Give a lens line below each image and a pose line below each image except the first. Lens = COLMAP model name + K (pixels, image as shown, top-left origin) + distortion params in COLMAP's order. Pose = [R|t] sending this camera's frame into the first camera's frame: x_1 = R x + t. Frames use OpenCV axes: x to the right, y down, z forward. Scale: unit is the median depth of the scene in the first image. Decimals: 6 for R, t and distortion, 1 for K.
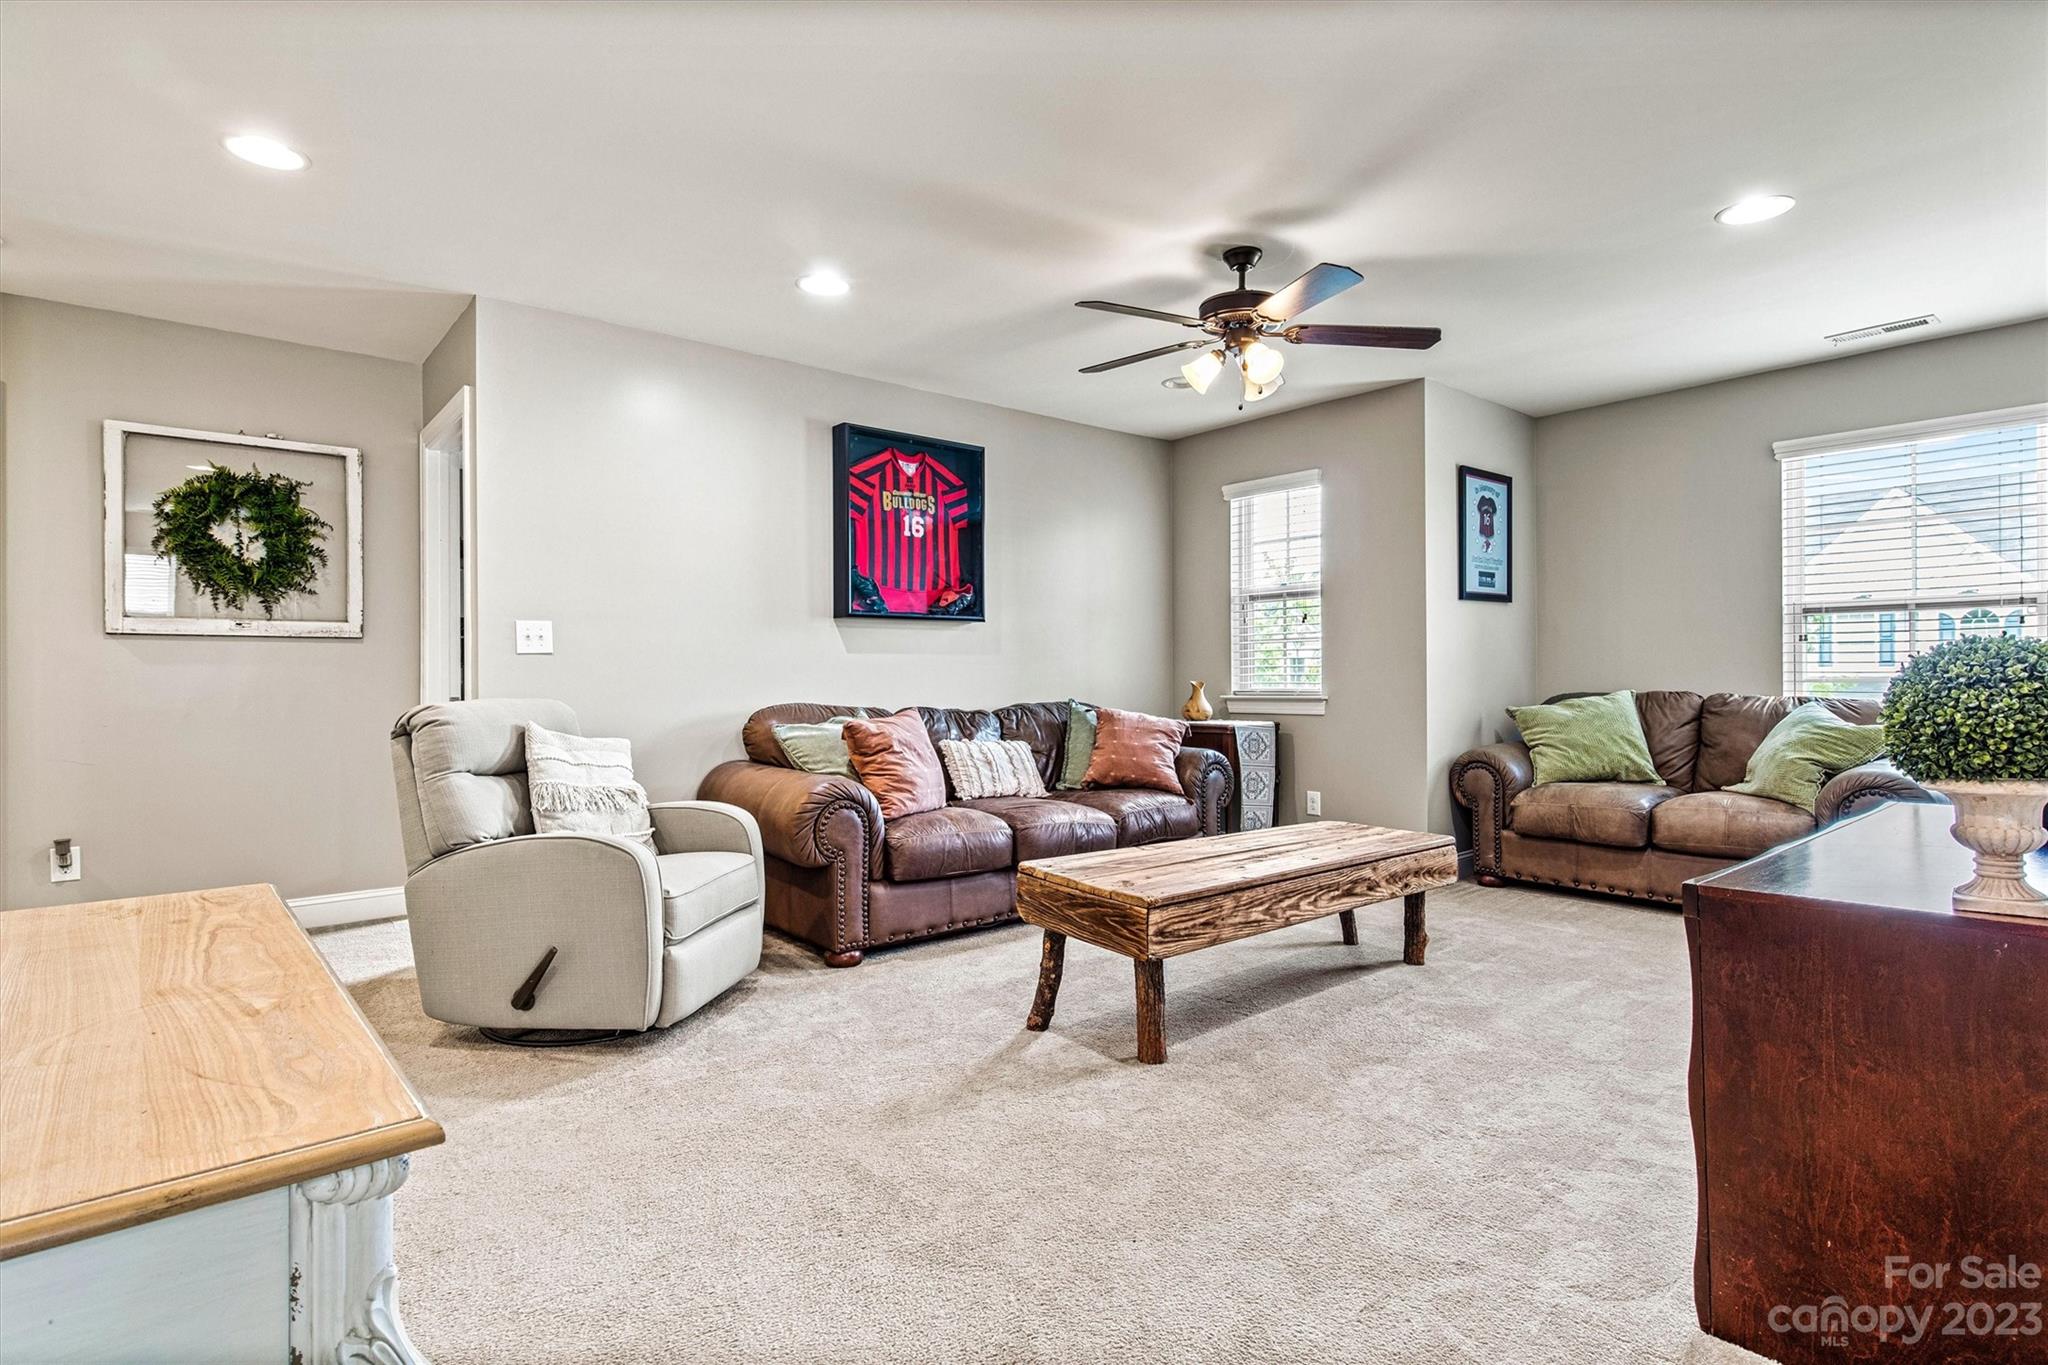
lens RADIAL K [[1018.2, 0, 1031.0], [0, 1018.2, 681.7], [0, 0, 1]] dist [0.001053, -0.000507]
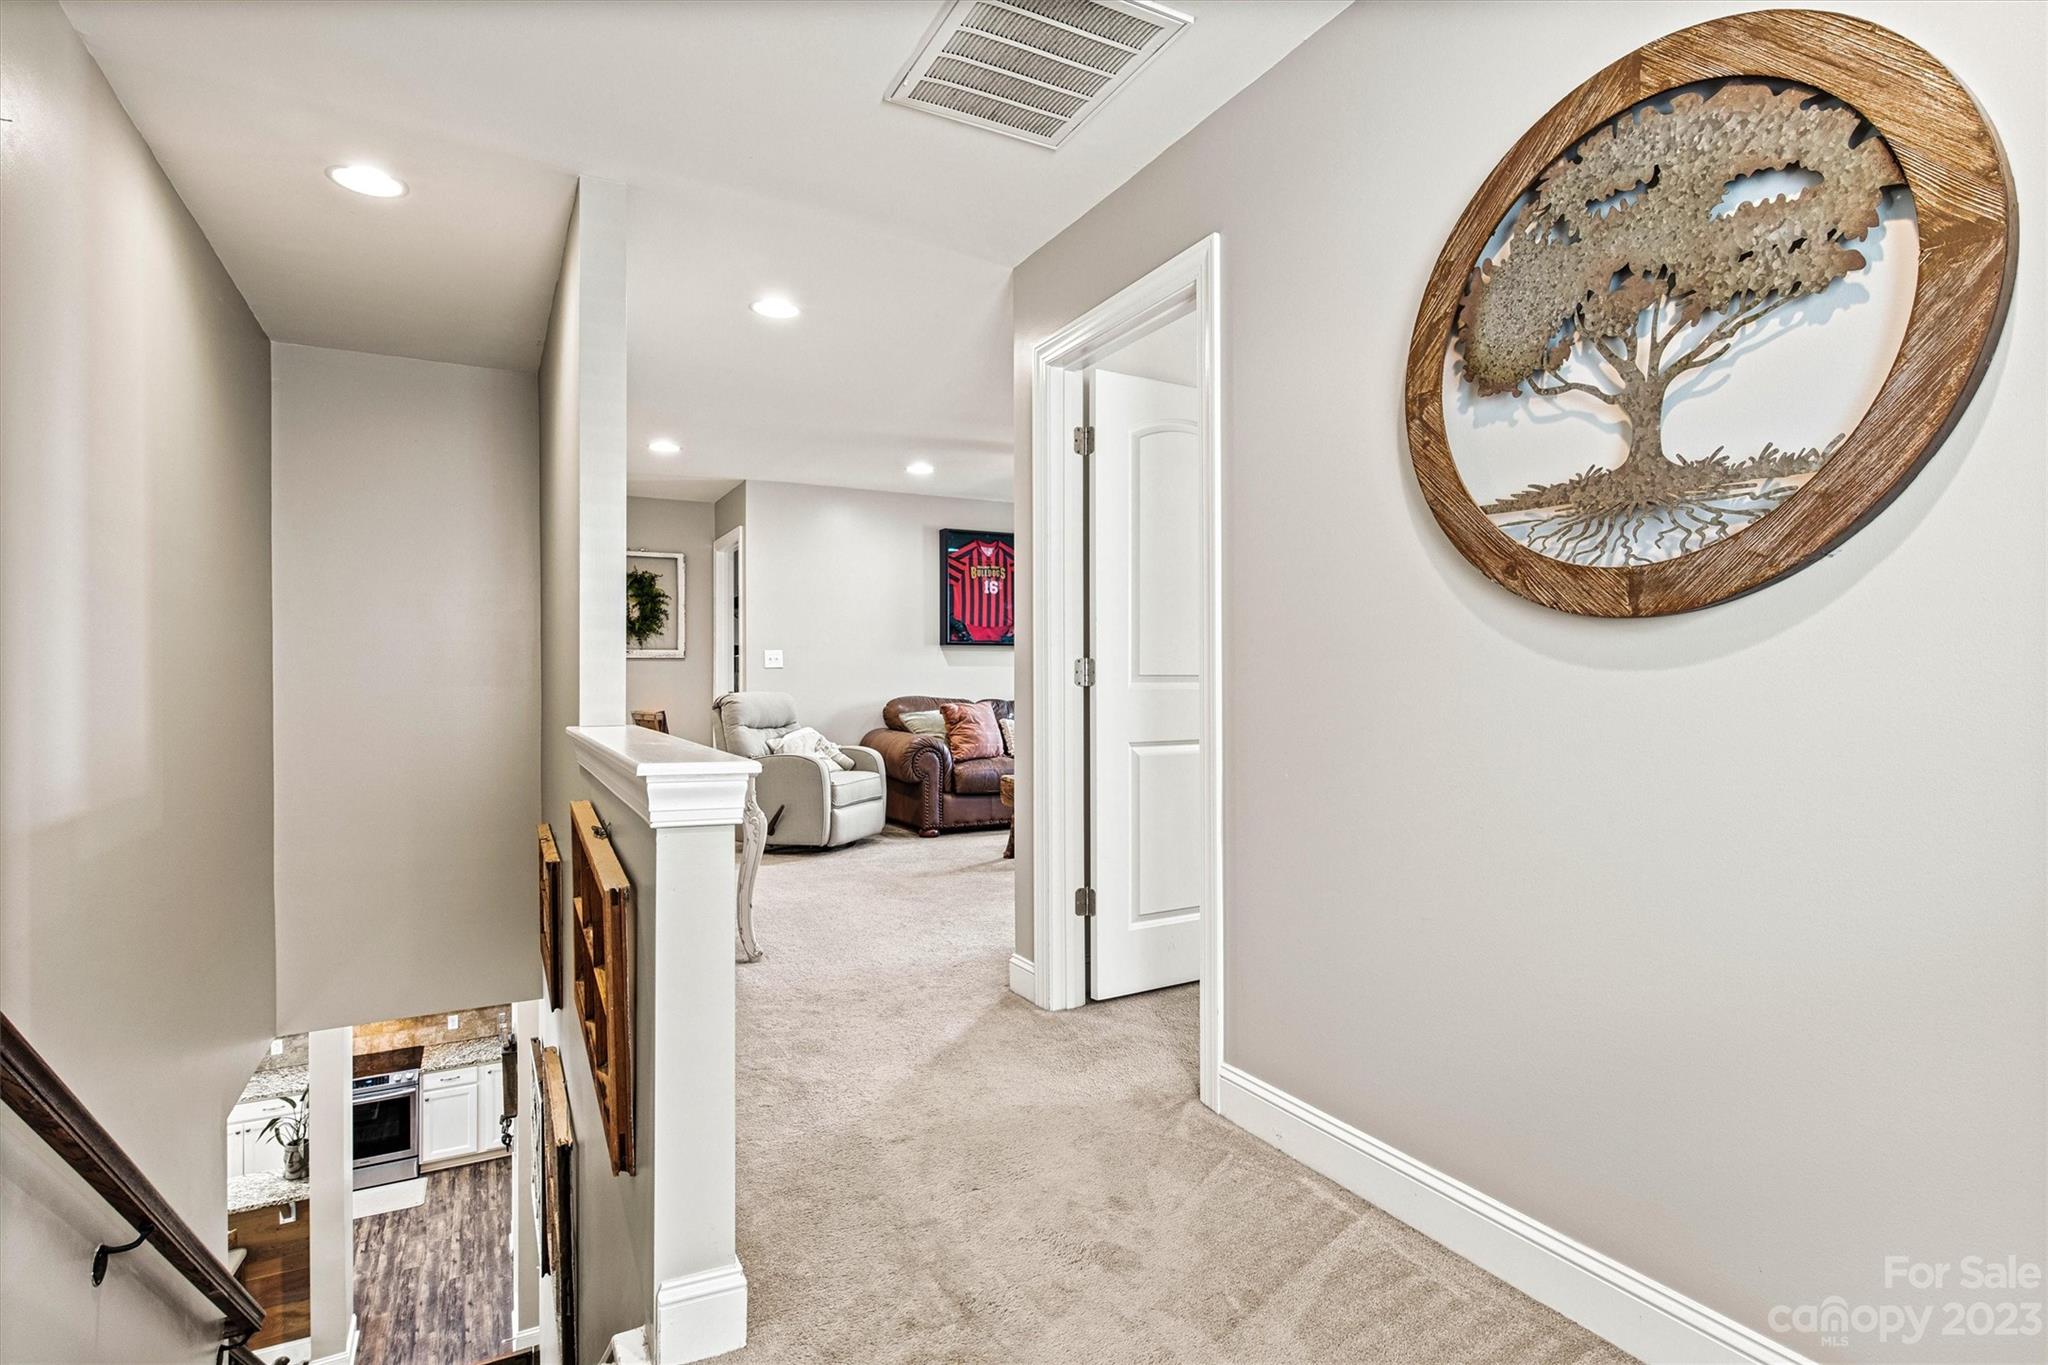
lens RADIAL K [[1018.2, 0, 1022.6], [0, 1018.2, 688.3], [0, 0, 1]] dist [0.001053, -0.000507]
pose [[0.978502, 0.004478, -0.206189, 0.310425], [-0.003270, 0.999975, 0.006200, -0.002919], [0.206212, -0.005392, 0.978493, -0.661575]]
